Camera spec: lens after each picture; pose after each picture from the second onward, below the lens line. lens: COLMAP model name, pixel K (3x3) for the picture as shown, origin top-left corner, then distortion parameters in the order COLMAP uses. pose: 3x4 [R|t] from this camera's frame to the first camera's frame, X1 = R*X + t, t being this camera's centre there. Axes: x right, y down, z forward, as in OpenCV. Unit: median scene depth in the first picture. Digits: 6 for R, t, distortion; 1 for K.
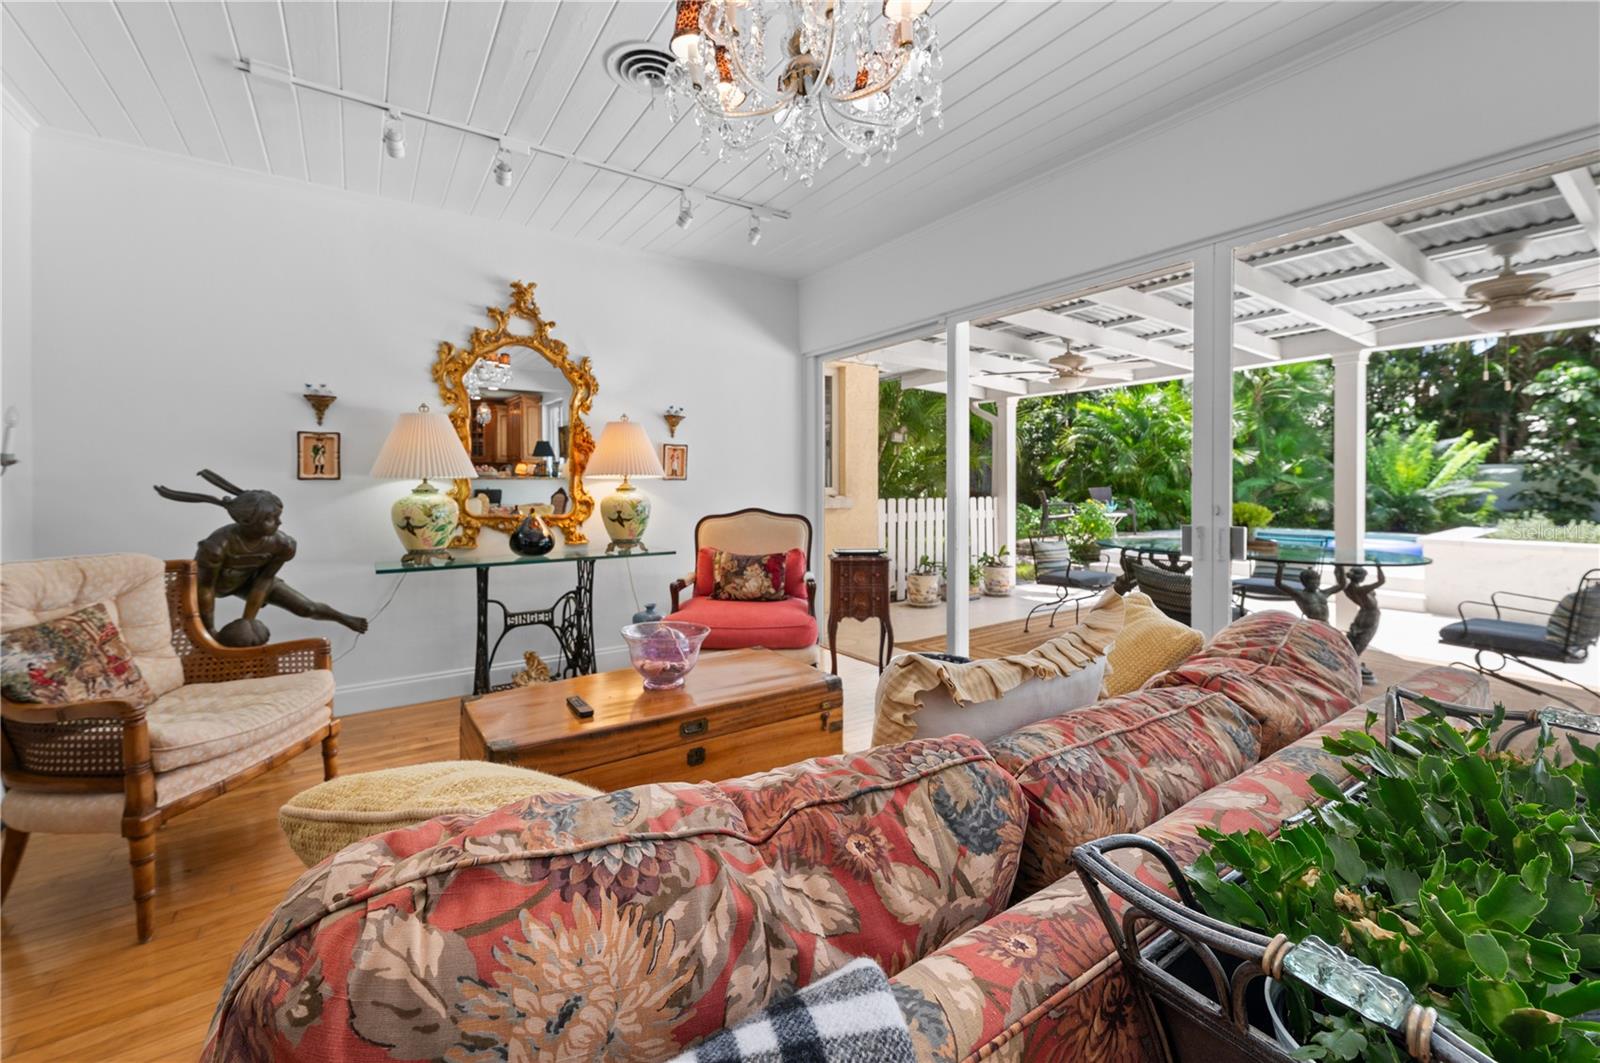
lens RADIAL K [[639.0, 0, 809.0], [0, 639.0, 487.6], [0, 0, 1]] dist [0.002586, -0.000524]
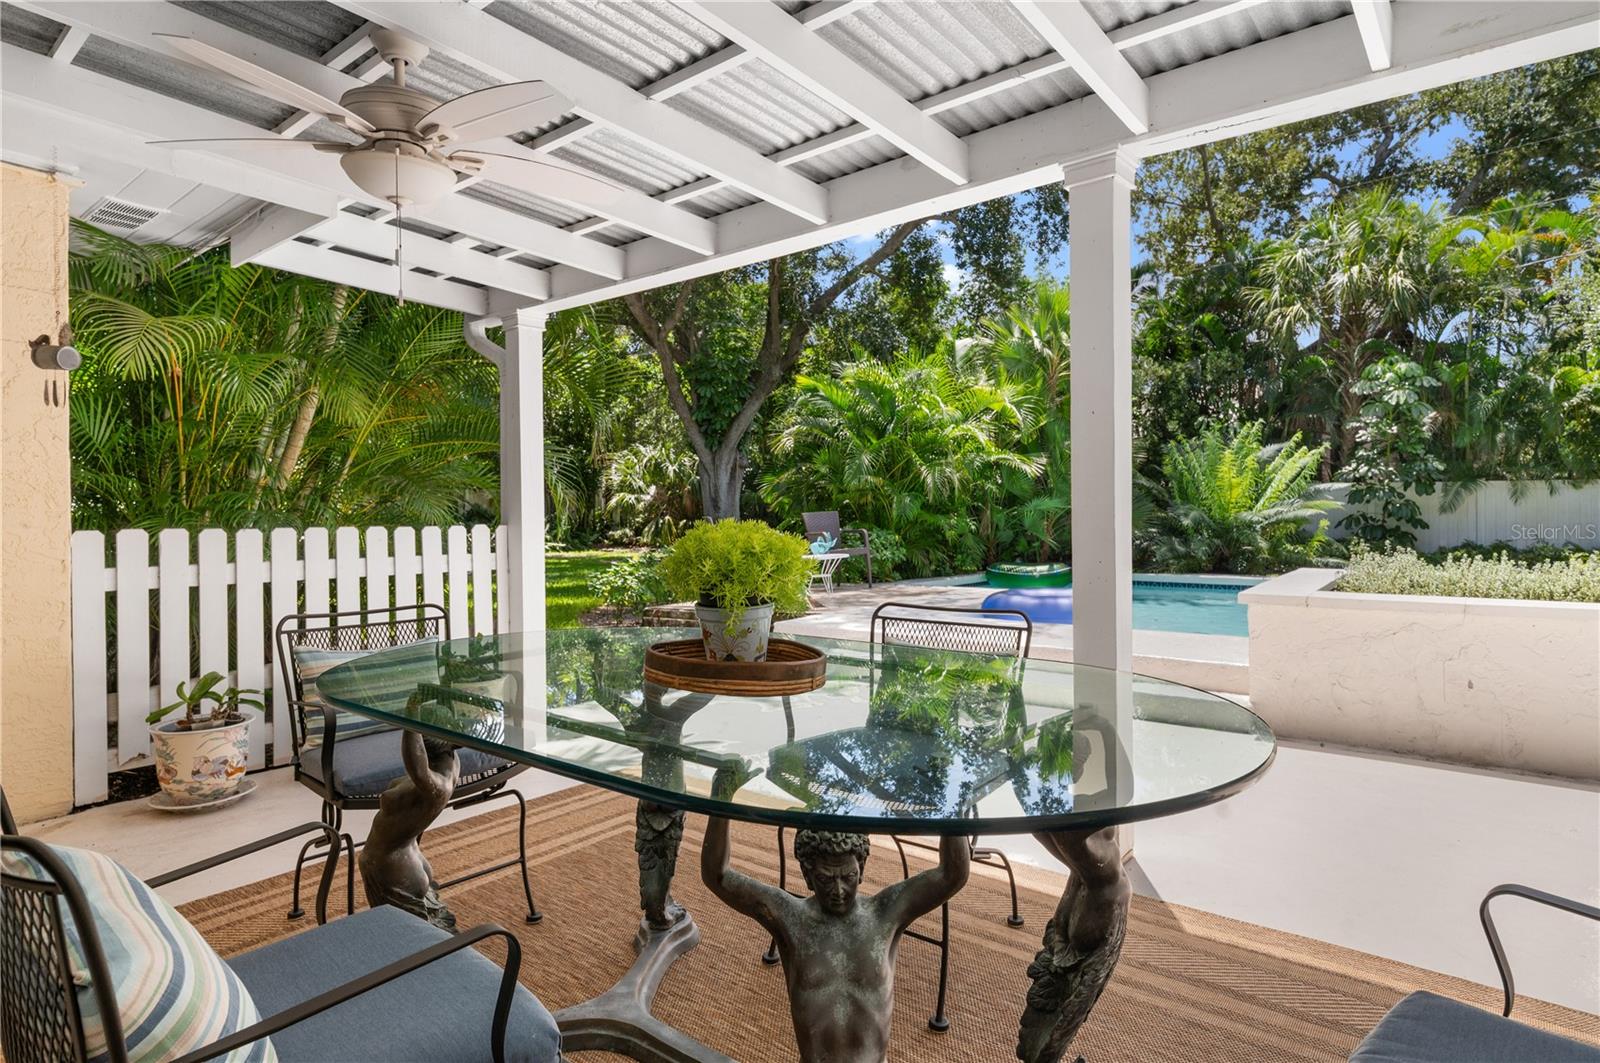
lens RADIAL K [[871.3, 0, 794.9], [0, 871.3, 525.4], [0, 0, 1]] dist [-0.000673, -0.000404]
pose [[0.959848, -0.008211, 0.280401, 0.200632], [0.006489, 0.999954, 0.007068, 0.007337], [-0.280446, -0.004964, 0.959857, 0.207870]]
